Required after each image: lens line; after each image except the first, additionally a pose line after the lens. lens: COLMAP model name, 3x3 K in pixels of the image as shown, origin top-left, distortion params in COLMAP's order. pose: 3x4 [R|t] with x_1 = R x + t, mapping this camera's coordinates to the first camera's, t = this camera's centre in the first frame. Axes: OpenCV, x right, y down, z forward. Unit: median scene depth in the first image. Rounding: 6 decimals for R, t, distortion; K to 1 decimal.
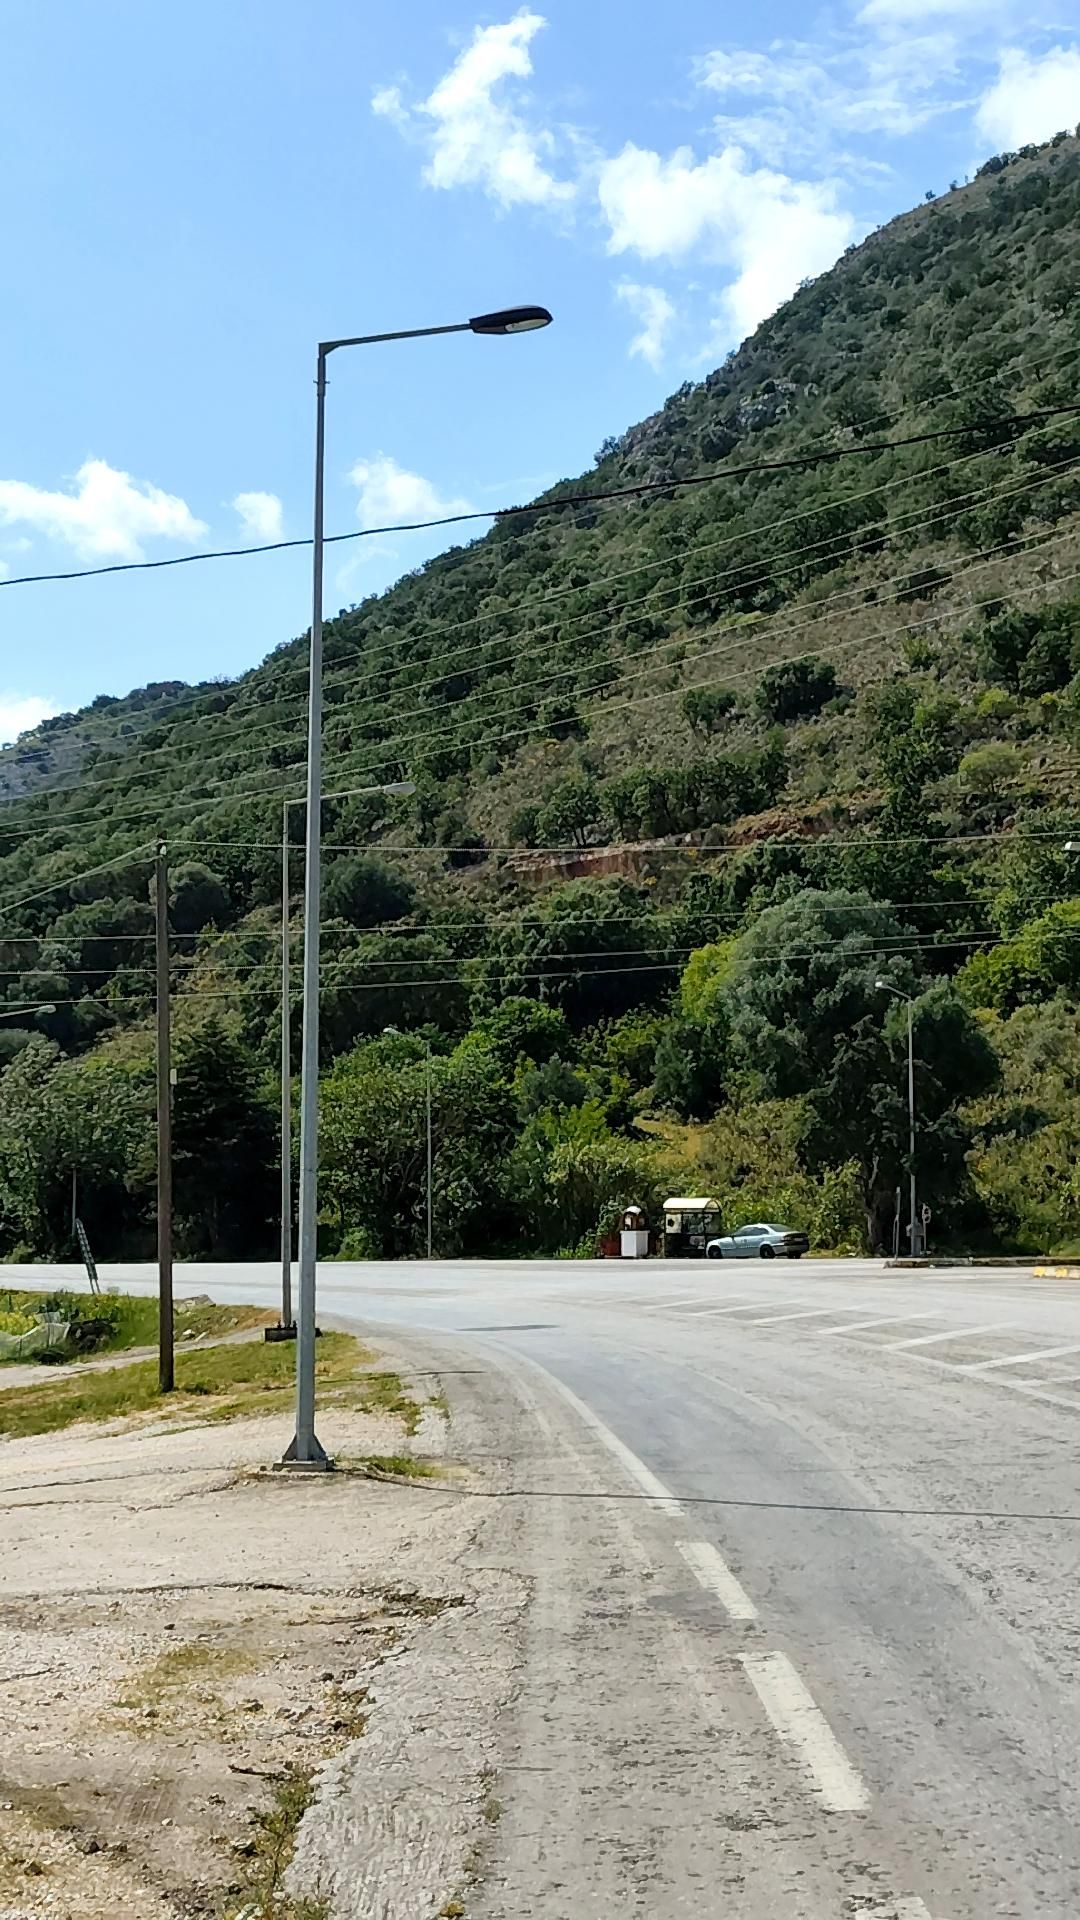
lens RADIAL K [[3237.1, 0, 609.2], [0, 3237.1, 960.8], [0, 0, 1]] dist [0.027584, 0.038799]
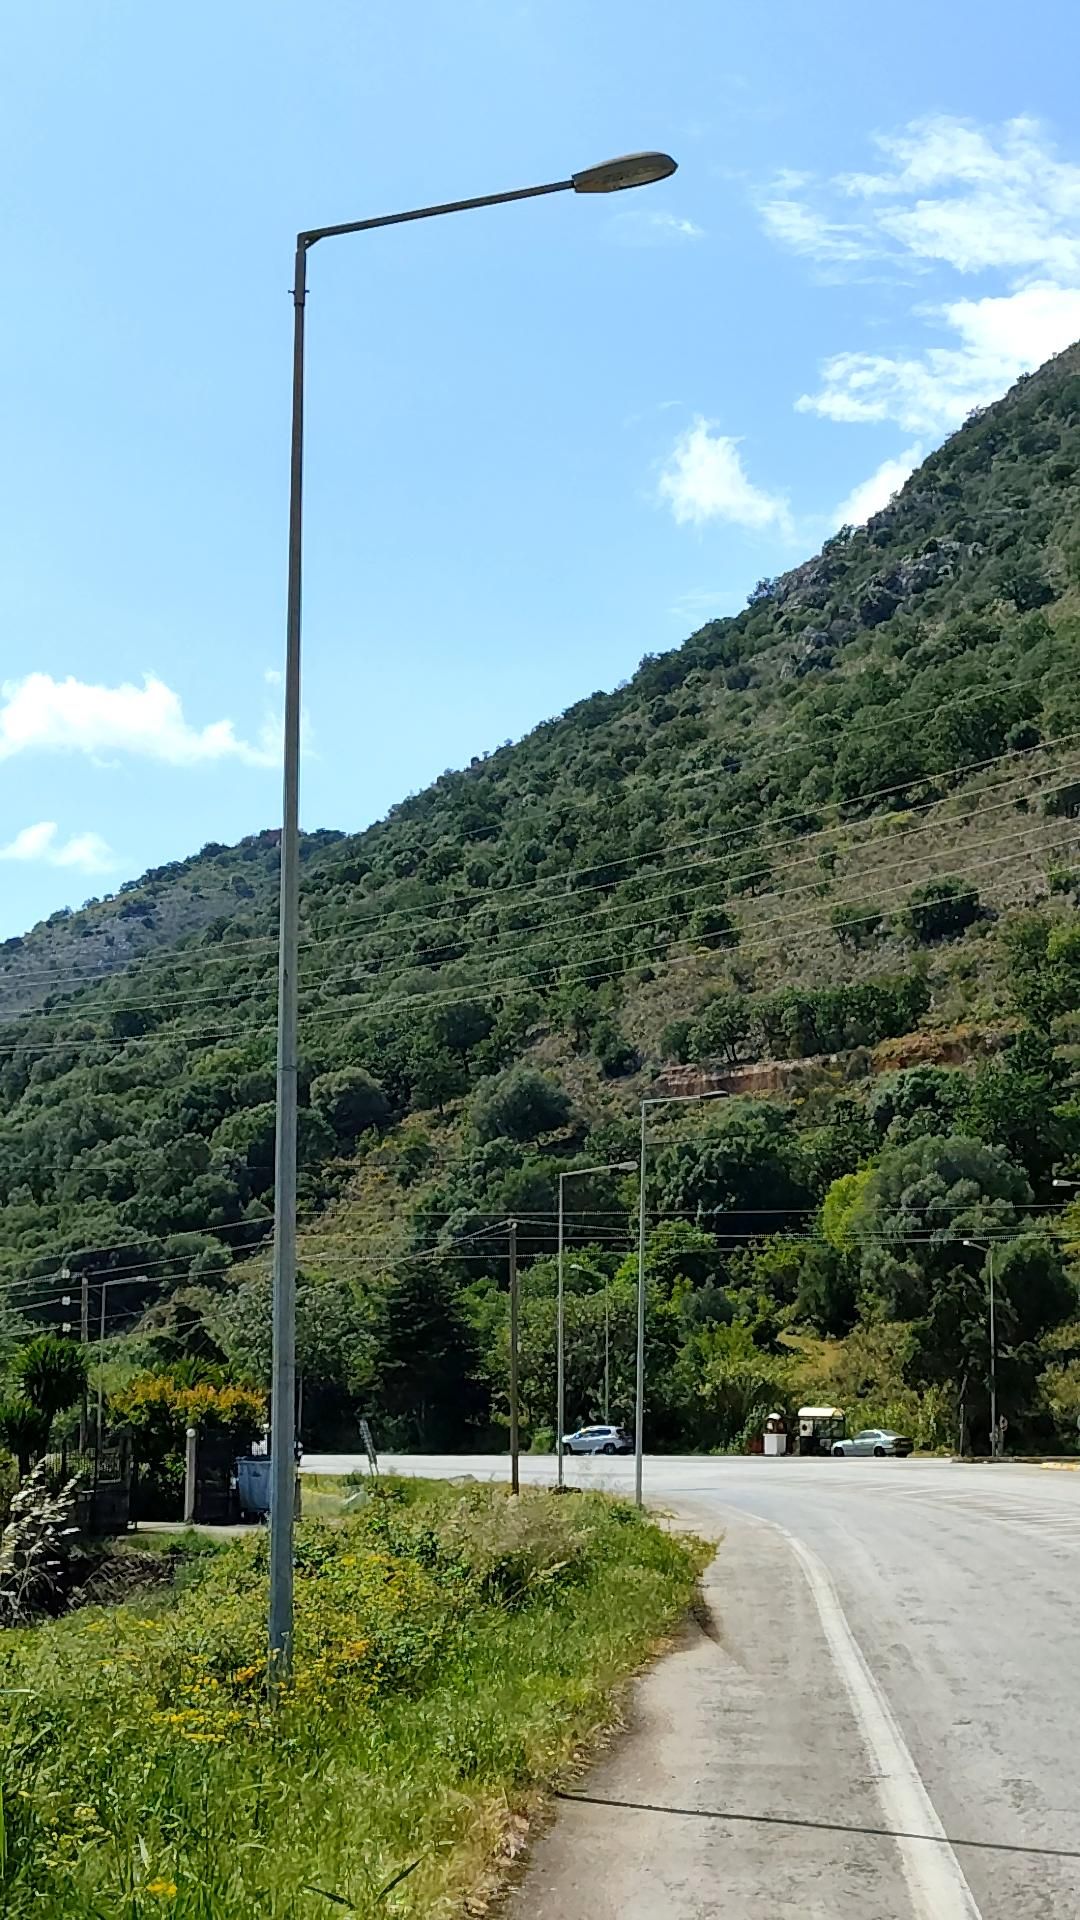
lens RADIAL K [[4726.1, 0, 535.2], [0, 4726.1, 748.6], [0, 0, 1]] dist [-0.088239, 1.342282]
pose [[0.998784, 0.006955, -0.048801, 0.001542], [-0.009926, 0.998094, -0.060906, -0.041606], [0.048285, 0.061316, 0.996950, -0.507154]]
